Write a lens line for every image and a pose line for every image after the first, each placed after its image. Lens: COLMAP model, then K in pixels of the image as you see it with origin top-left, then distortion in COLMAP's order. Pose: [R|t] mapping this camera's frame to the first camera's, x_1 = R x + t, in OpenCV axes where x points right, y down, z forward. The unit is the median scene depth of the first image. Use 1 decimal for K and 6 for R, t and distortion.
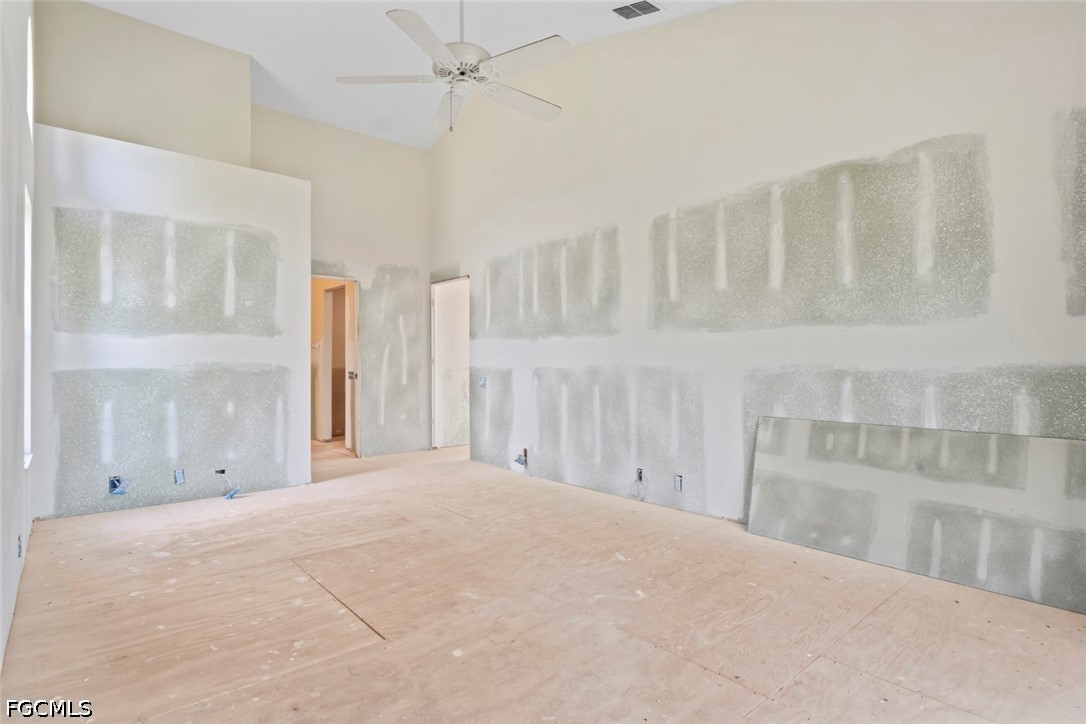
lens RADIAL K [[559.9, 0, 540.4], [0, 559.9, 362.7], [0, 0, 1]] dist [-0.001964, 0.000103]
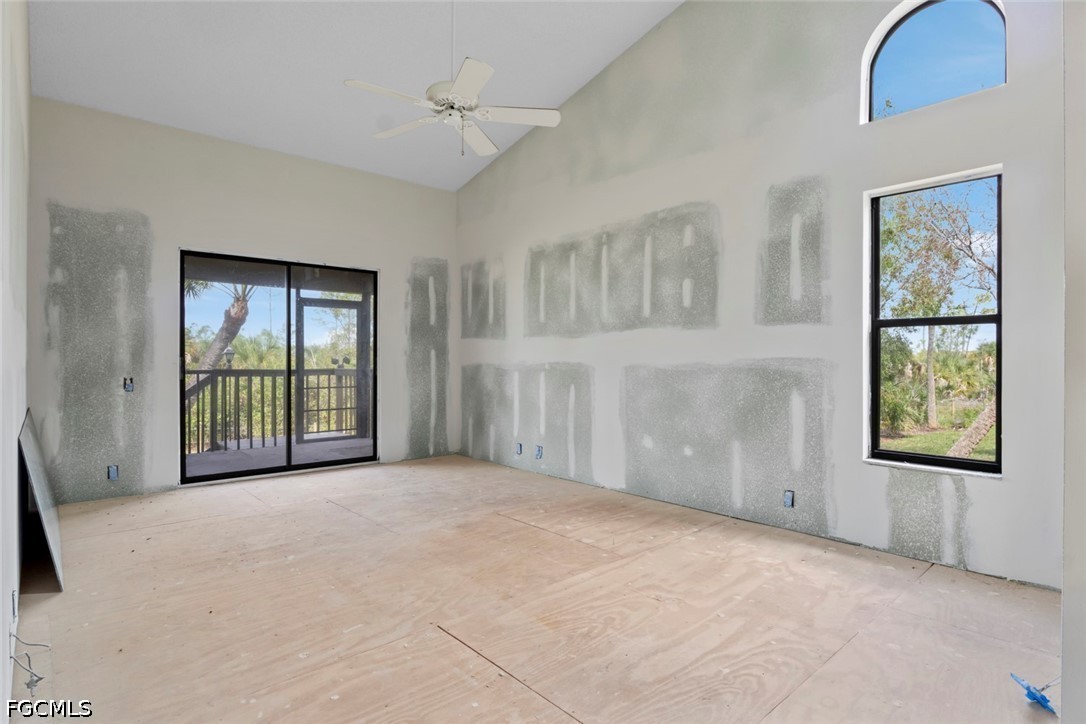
lens RADIAL K [[559.9, 0, 540.4], [0, 559.9, 362.7], [0, 0, 1]] dist [-0.001964, 0.000103]
pose [[-0.999901, -0.001002, -0.014047, -0.294738], [-0.001076, 0.999986, 0.005257, -0.000915], [0.014042, 0.005271, -0.999888, 2.099886]]
